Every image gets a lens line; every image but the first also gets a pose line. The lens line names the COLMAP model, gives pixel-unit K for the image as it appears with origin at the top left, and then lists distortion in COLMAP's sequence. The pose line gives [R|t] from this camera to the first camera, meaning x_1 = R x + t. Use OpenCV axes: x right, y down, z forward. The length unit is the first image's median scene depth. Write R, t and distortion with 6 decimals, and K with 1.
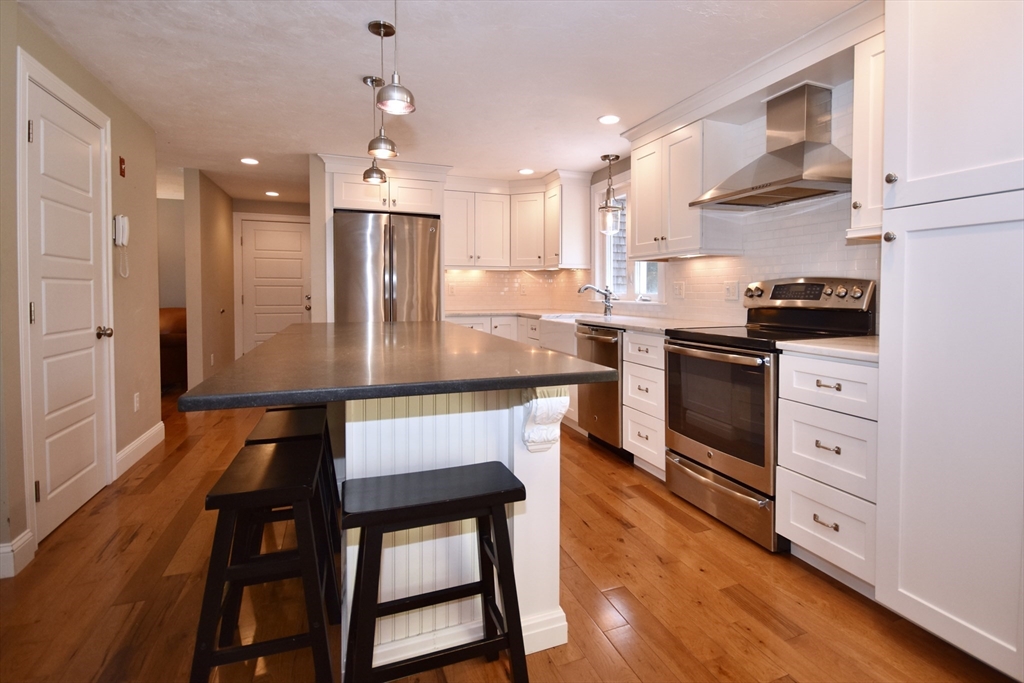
lens RADIAL K [[498.6, 0, 530.6], [0, 498.6, 304.1], [0, 0, 1]] dist [0.000022, -0.000412]
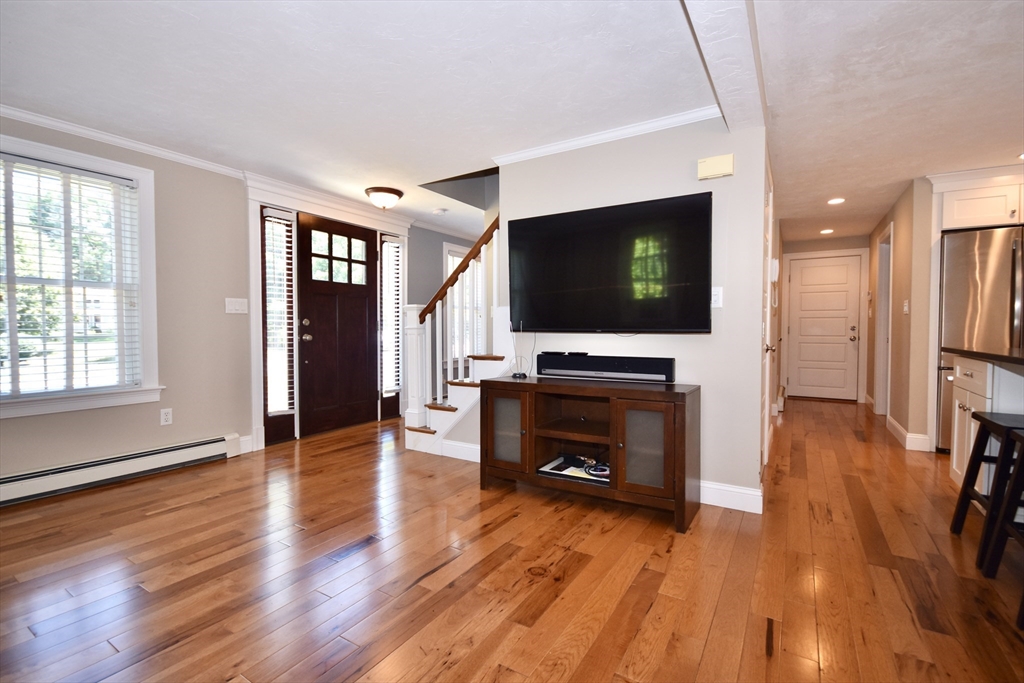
lens RADIAL K [[449.9, 0, 531.6], [0, 449.9, 340.6], [0, 0, 1]] dist [0.000285, 0.000126]
pose [[0.609346, 0.019895, -0.792654, -0.257363], [-0.018950, 0.999765, 0.010525, 0.031841], [0.792678, 0.008607, 0.609580, -0.184441]]
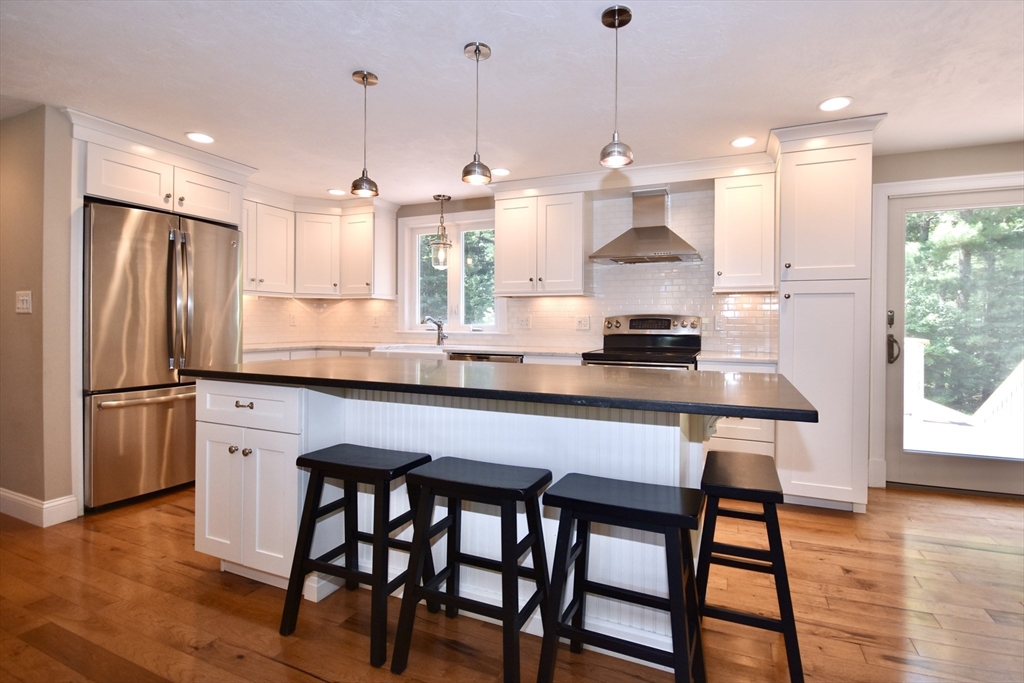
lens RADIAL K [[483.5, 0, 530.0], [0, 483.5, 324.2], [0, 0, 1]] dist [-0.001361, -0.001288]
pose [[0.705317, 0.002499, 0.708888, -0.590174], [0.012051, 0.999807, -0.015515, -0.004570], [-0.708790, 0.019486, 0.705150, 0.184457]]
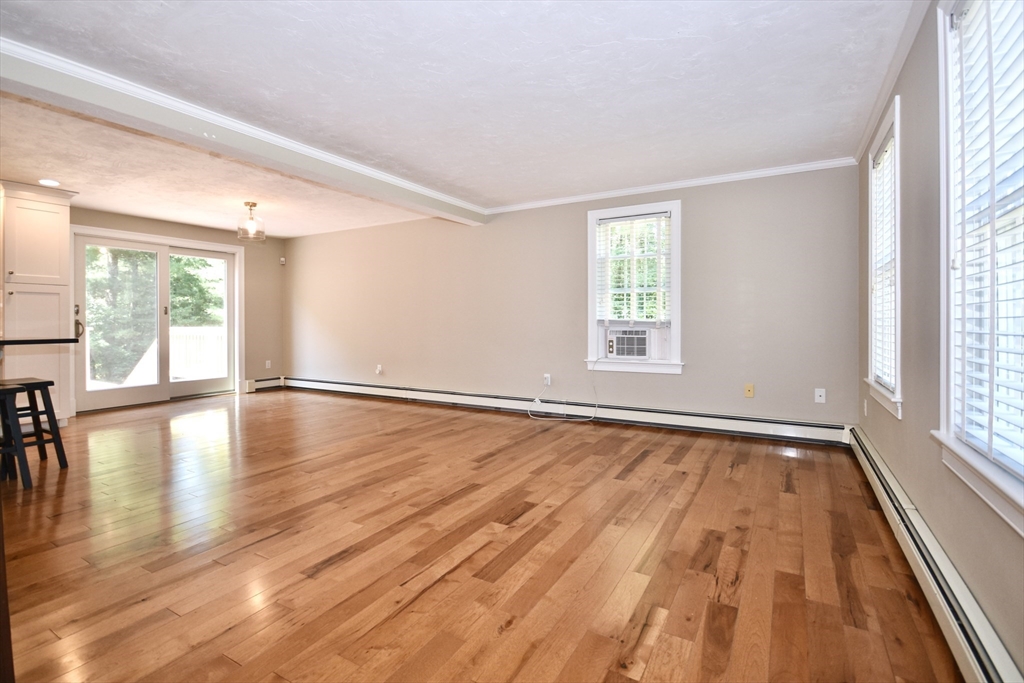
lens RADIAL K [[483.5, 0, 530.0], [0, 483.5, 324.2], [0, 0, 1]] dist [-0.001361, -0.001288]
pose [[-0.617322, -0.001469, 0.786709, -1.513933], [0.023442, 0.999520, 0.020261, 0.027796], [-0.786361, 0.030950, -0.616991, 0.171053]]
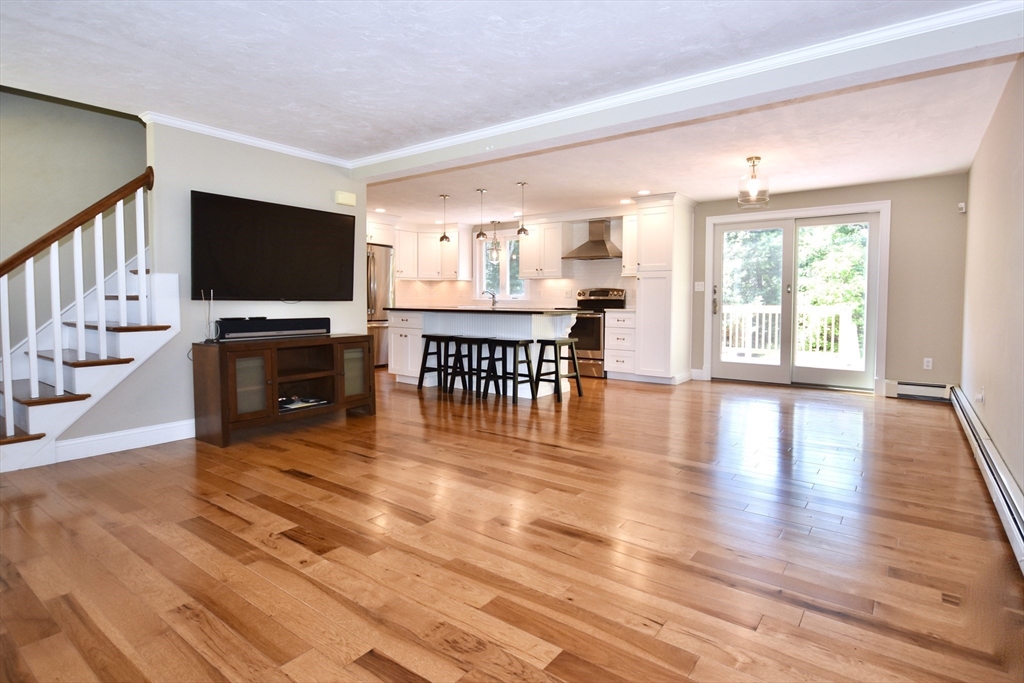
lens RADIAL K [[516.7, 0, 513.0], [0, 516.7, 324.4], [0, 0, 1]] dist [0.002832, -0.000455]
pose [[0.863941, -0.018558, 0.503251, -1.012199], [0.006558, 0.999651, 0.025606, 0.053248], [-0.503550, -0.018822, 0.863761, -0.935620]]
